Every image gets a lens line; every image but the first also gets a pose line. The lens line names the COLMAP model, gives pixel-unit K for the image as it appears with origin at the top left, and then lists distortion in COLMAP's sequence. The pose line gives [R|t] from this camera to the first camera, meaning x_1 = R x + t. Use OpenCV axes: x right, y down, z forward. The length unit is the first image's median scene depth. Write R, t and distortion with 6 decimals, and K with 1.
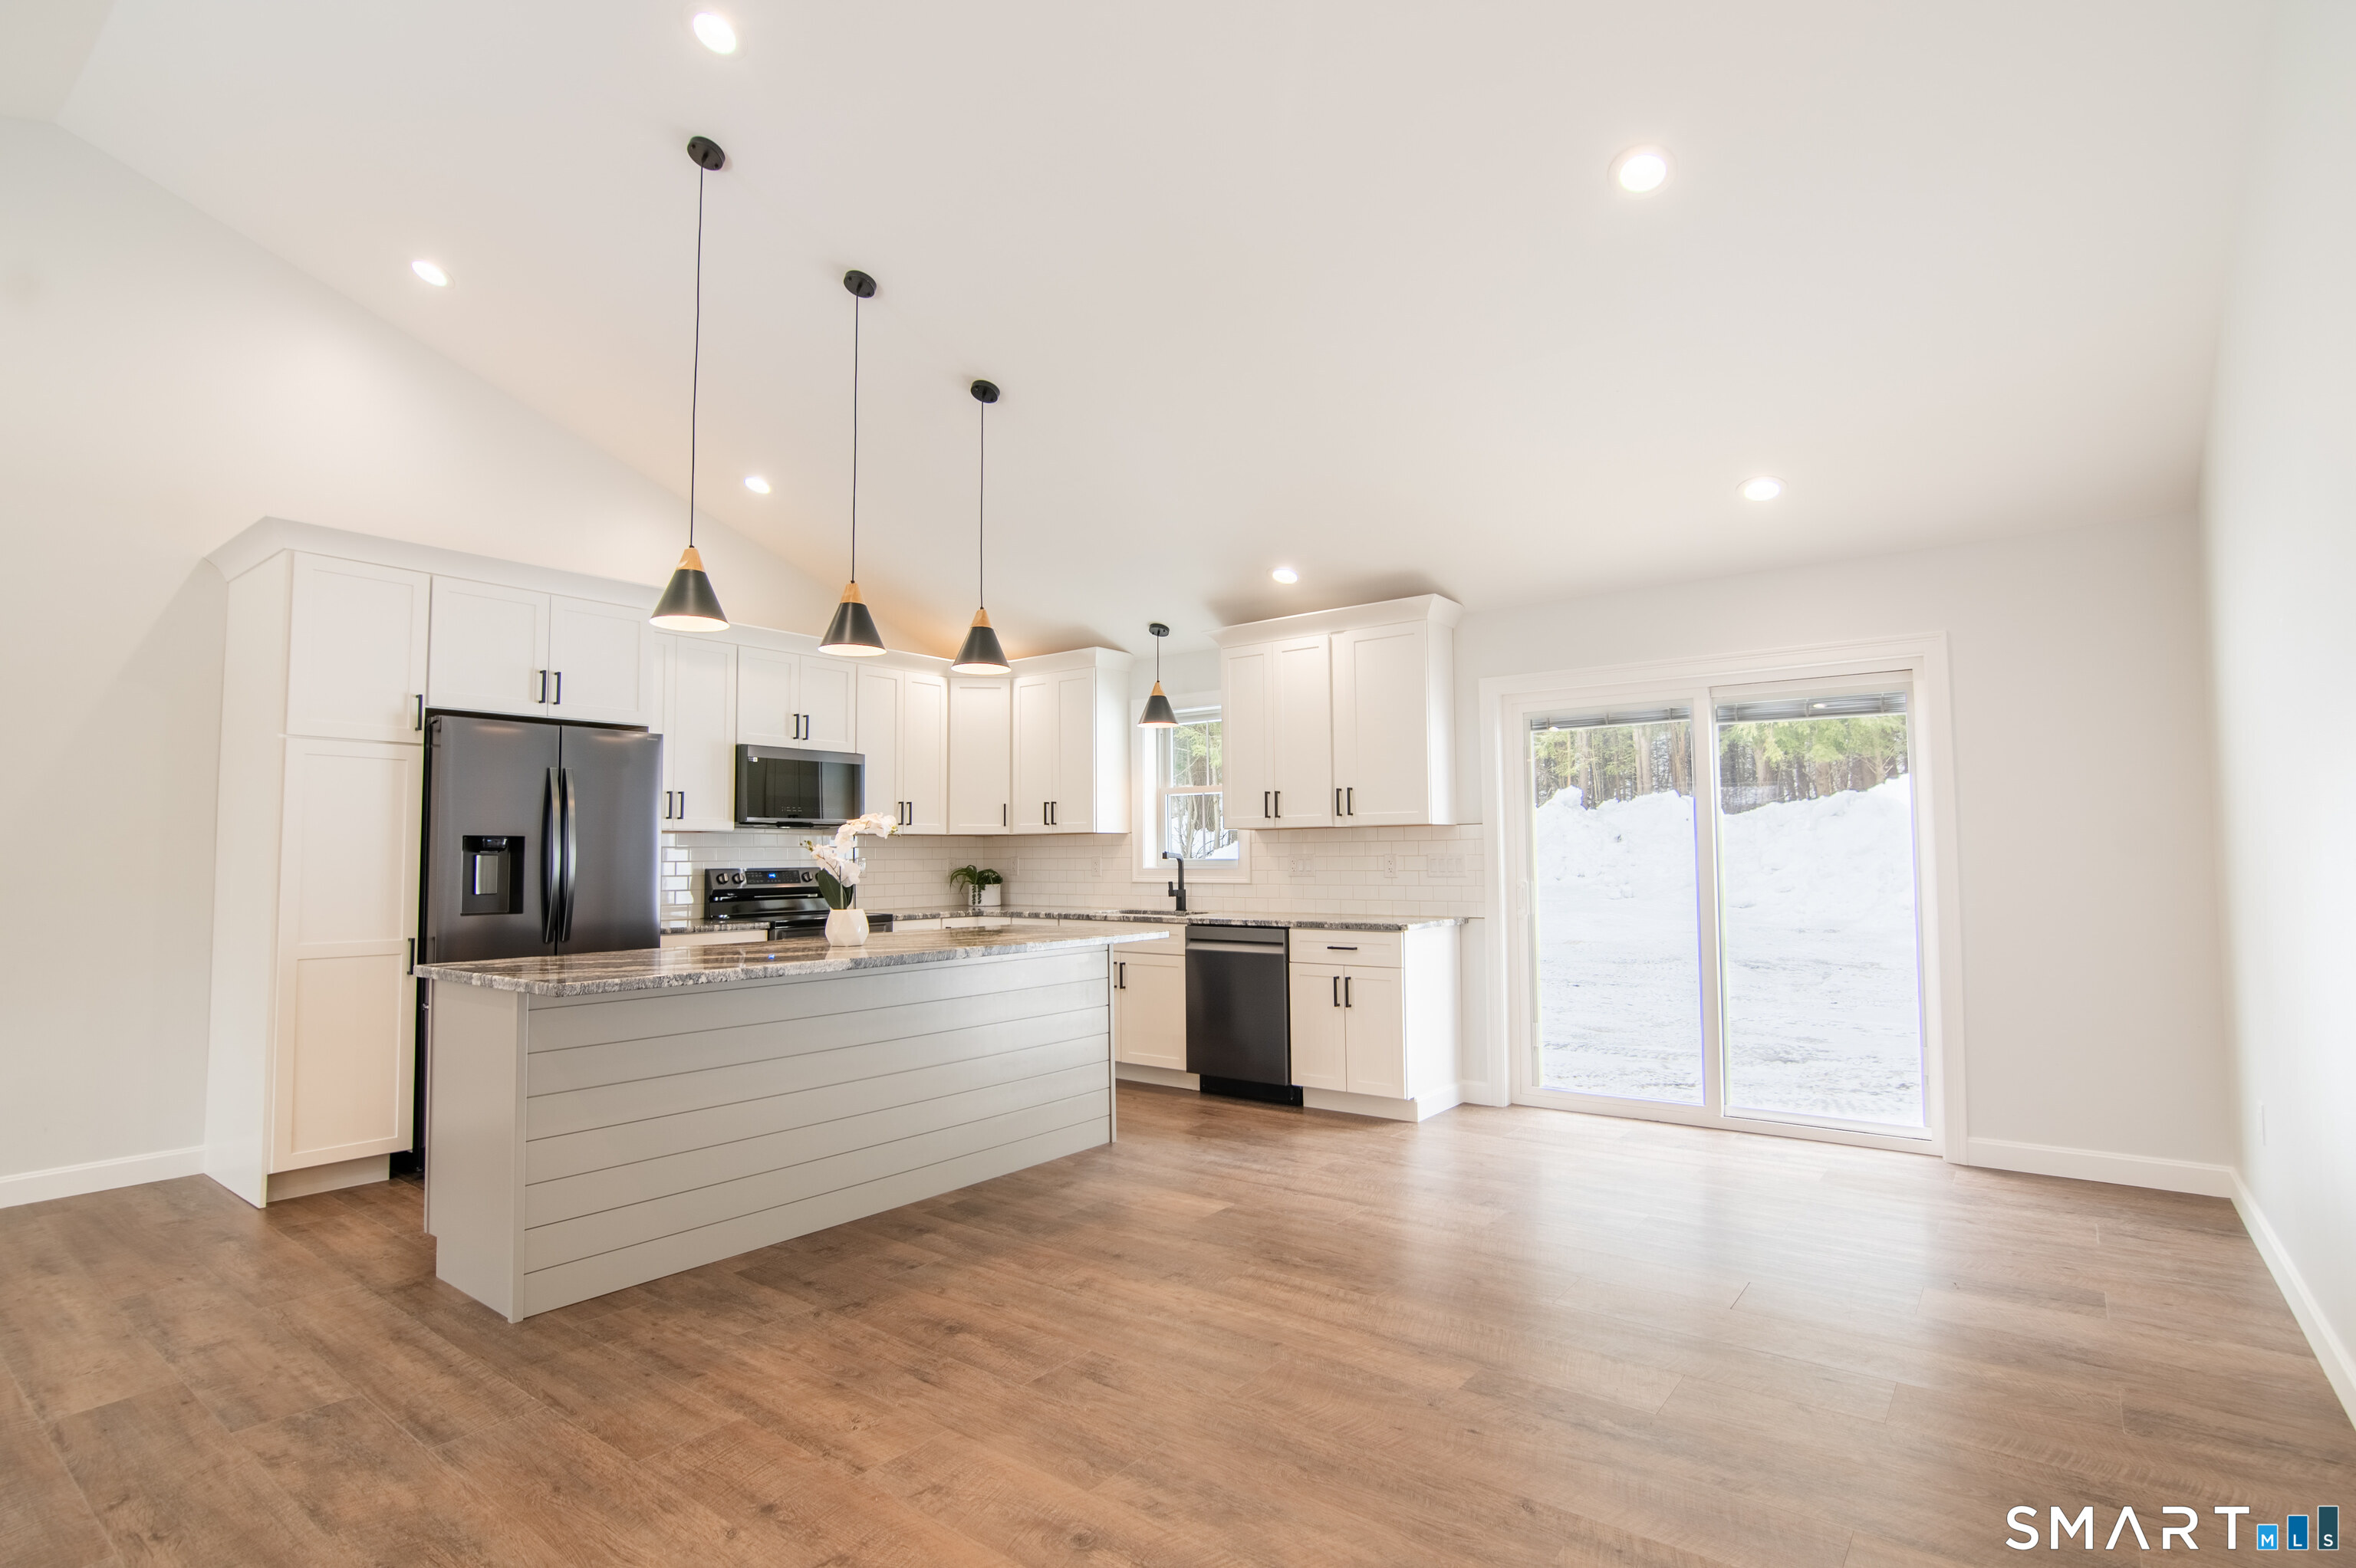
lens RADIAL K [[1154.1, 0, 1179.4], [0, 1154.1, 799.3], [0, 0, 1]] dist [-0.027323, 0.006979]
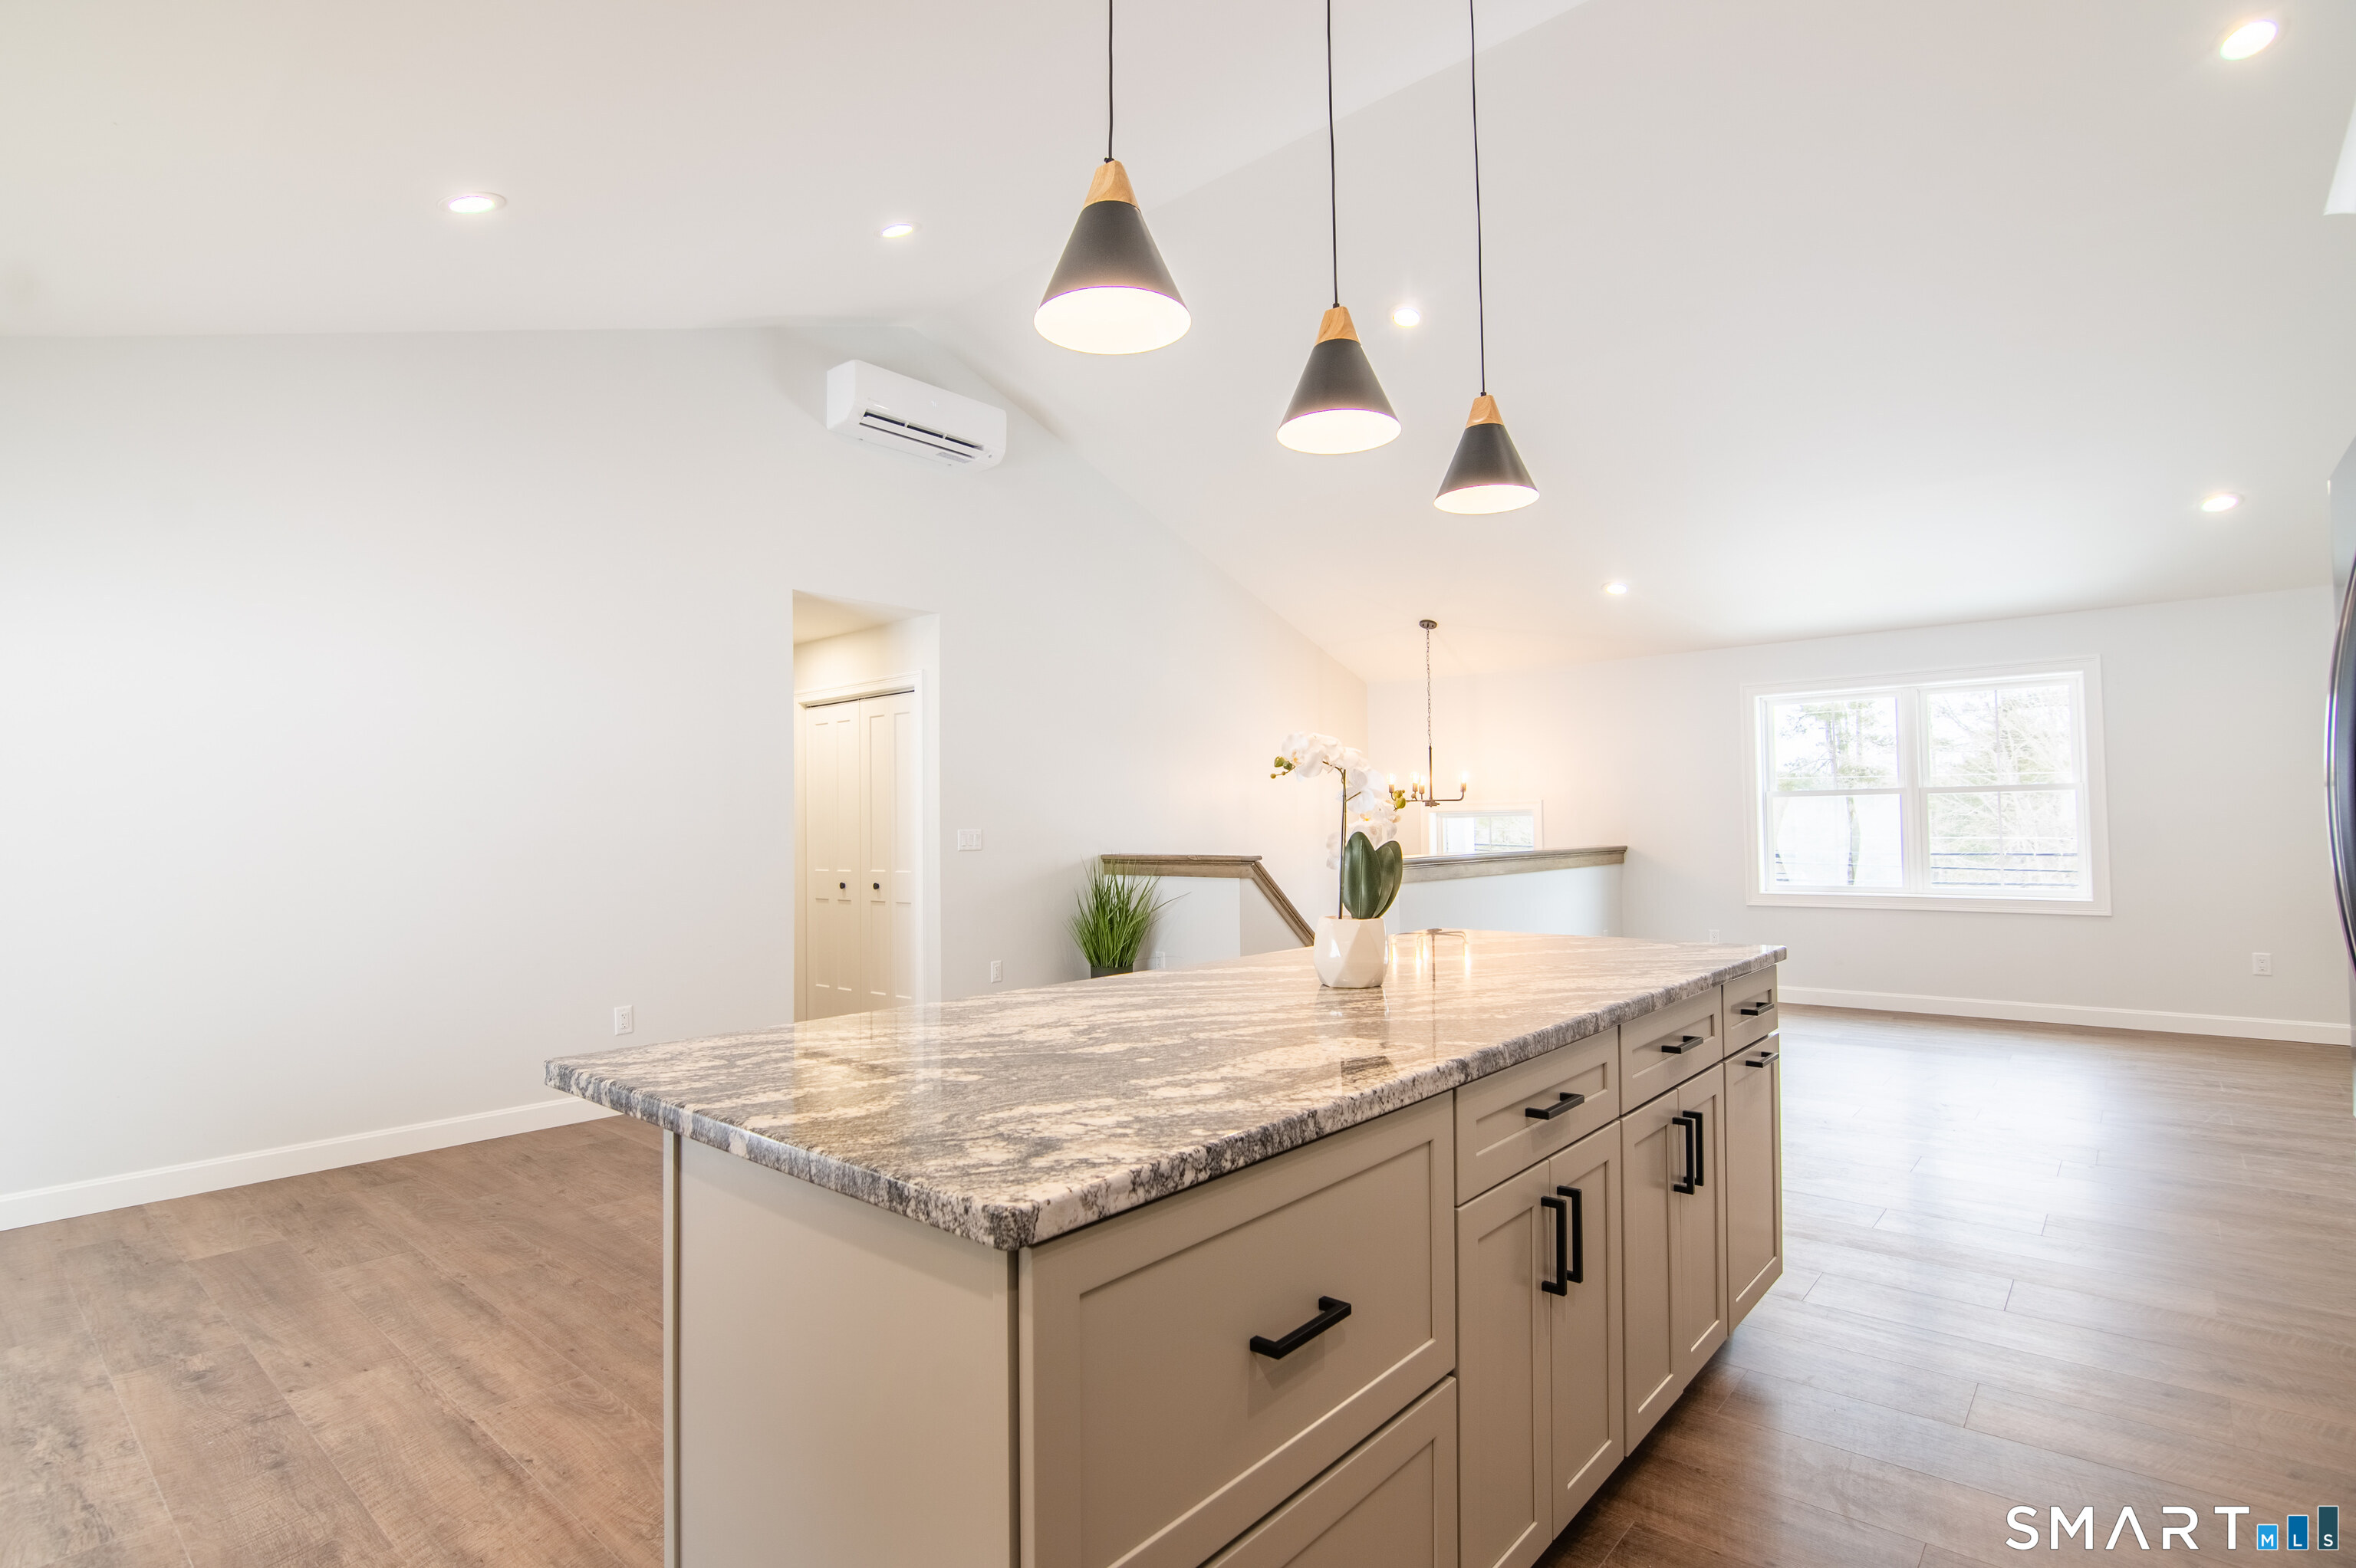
lens RADIAL K [[1154.1, 0, 1183.5], [0, 1154.1, 798.5], [0, 0, 1]] dist [-0.027323, 0.006979]
pose [[-0.998394, 0.019629, 0.053133, -0.207330], [0.015560, 0.996990, -0.075949, 0.070471], [-0.054464, -0.075001, -0.995695, 1.339690]]
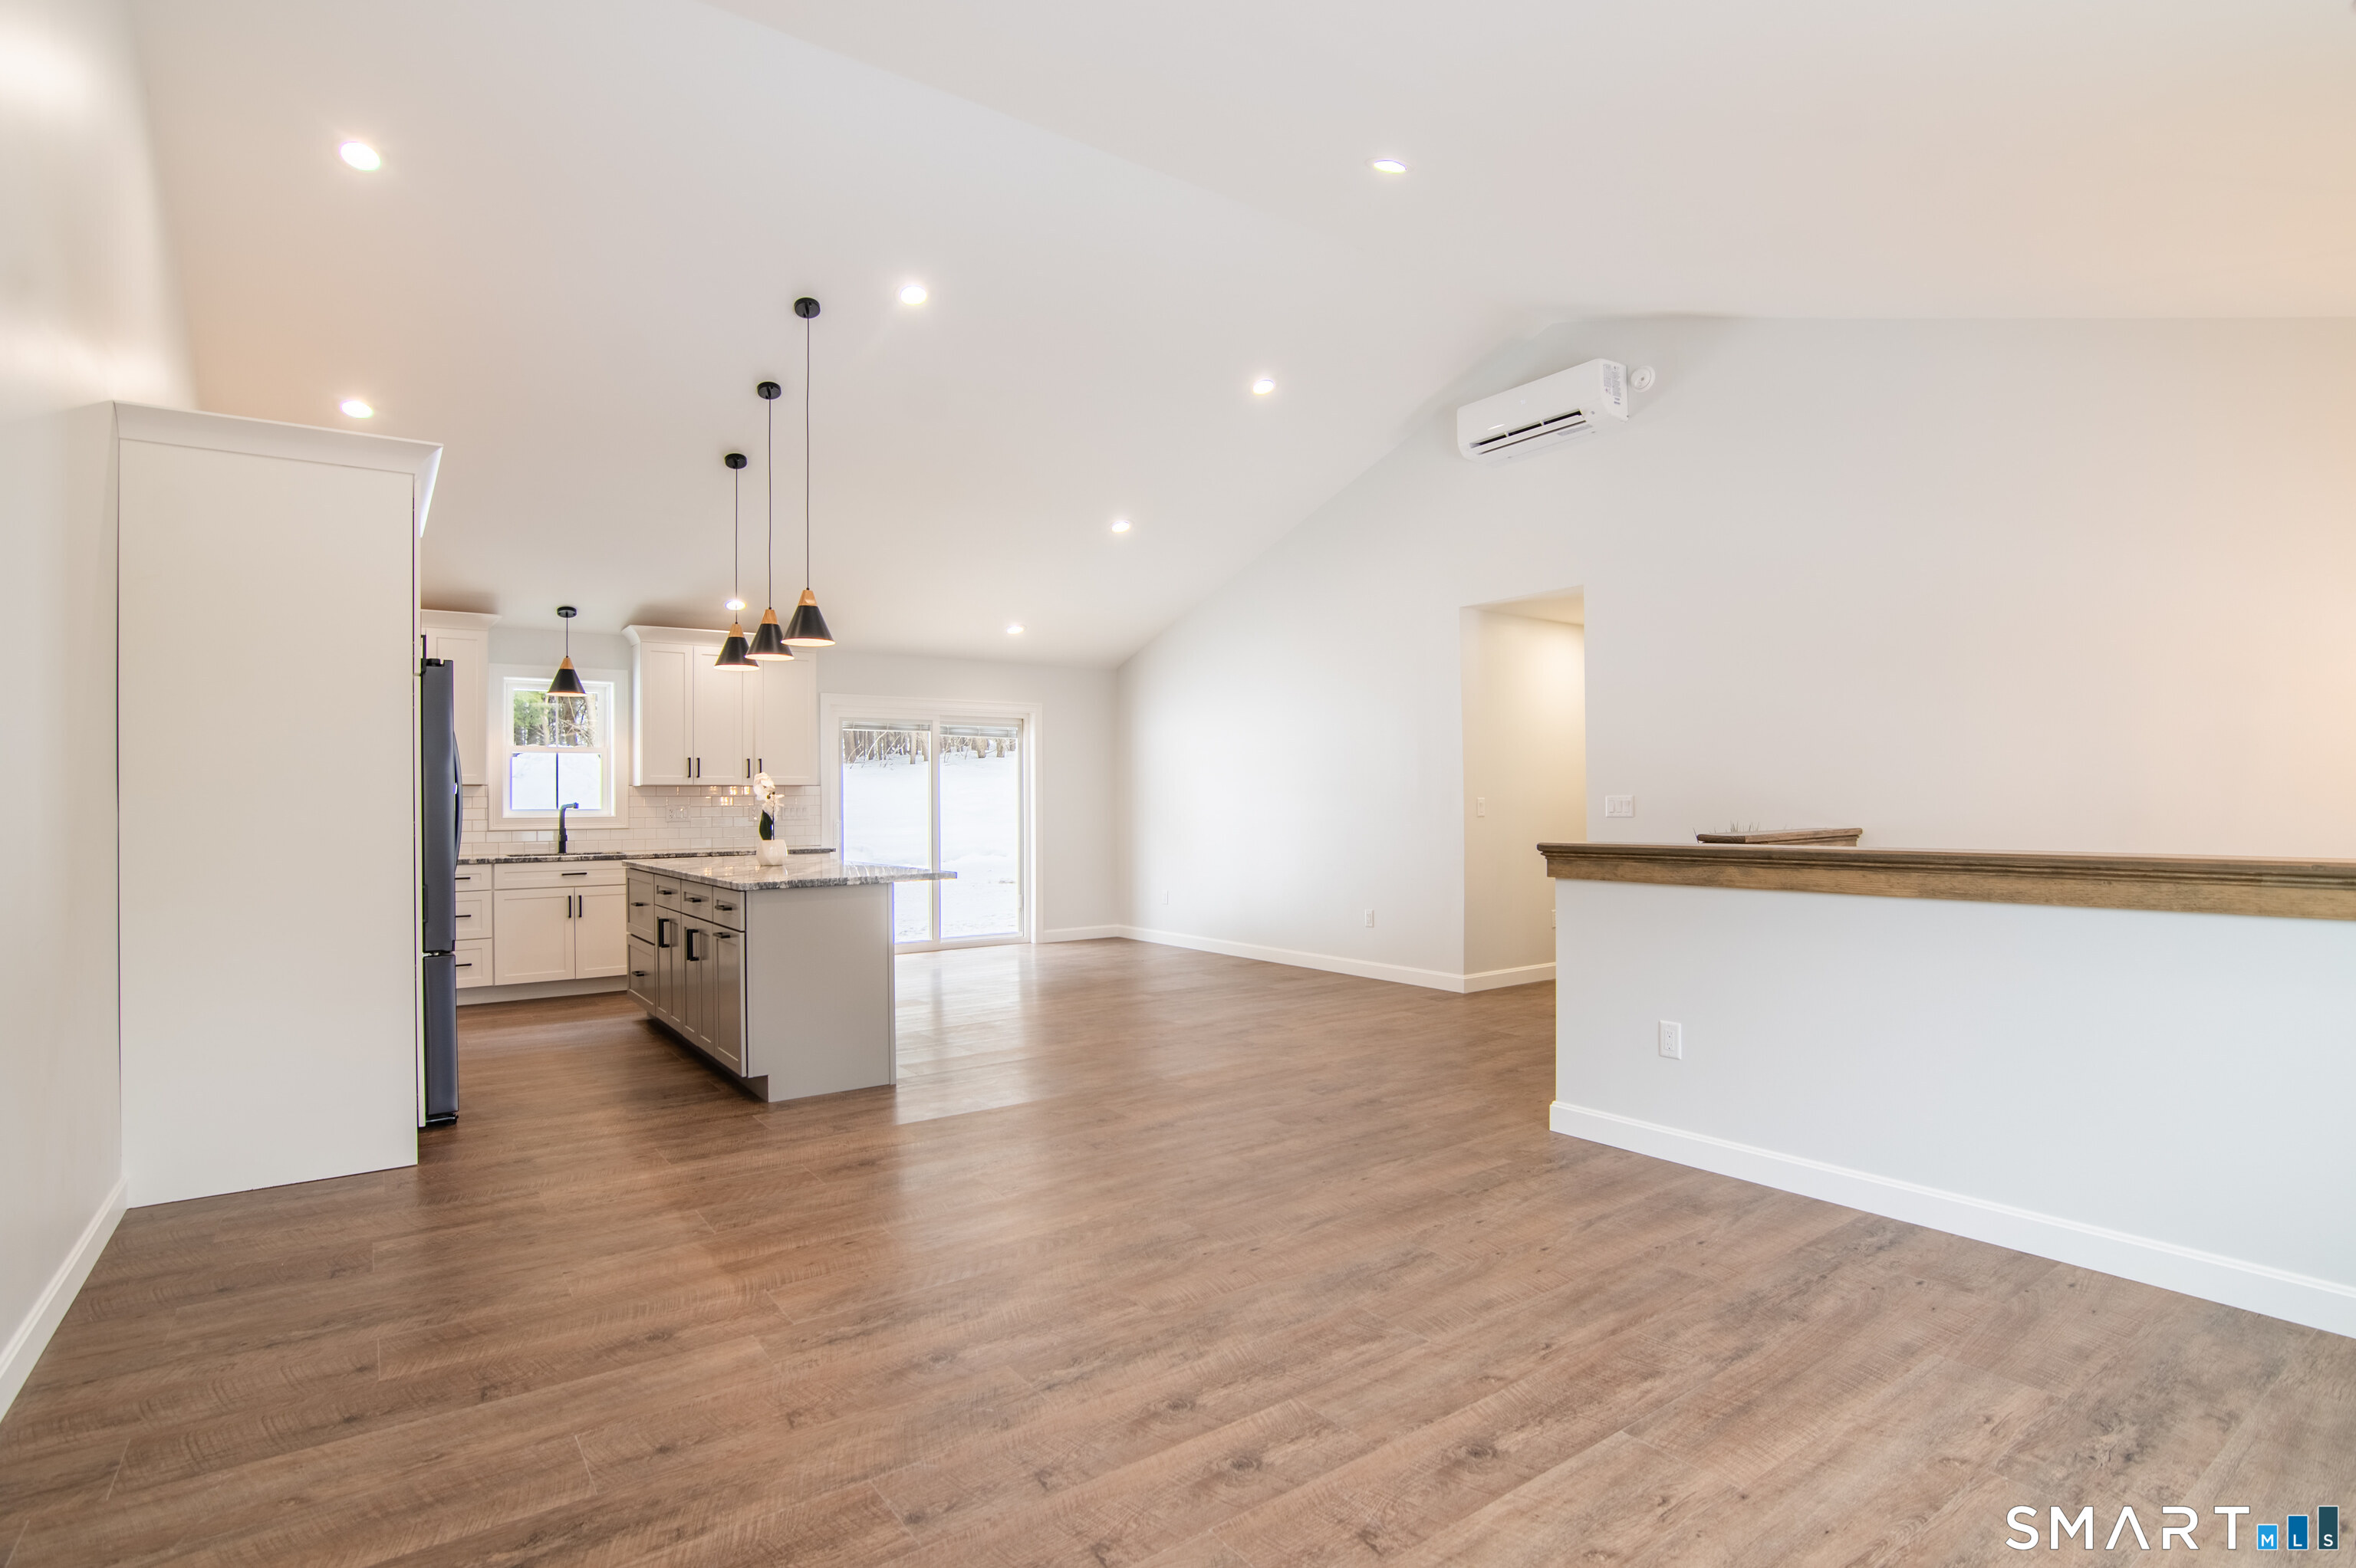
lens RADIAL K [[1154.1, 0, 1189.4], [0, 1154.1, 786.0], [0, 0, 1]] dist [-0.027323, 0.006979]
pose [[0.280796, 0.021647, 0.959523, -1.312853], [-0.039310, 0.999166, -0.011038, 0.022582], [-0.958962, -0.034619, 0.281412, 0.094809]]
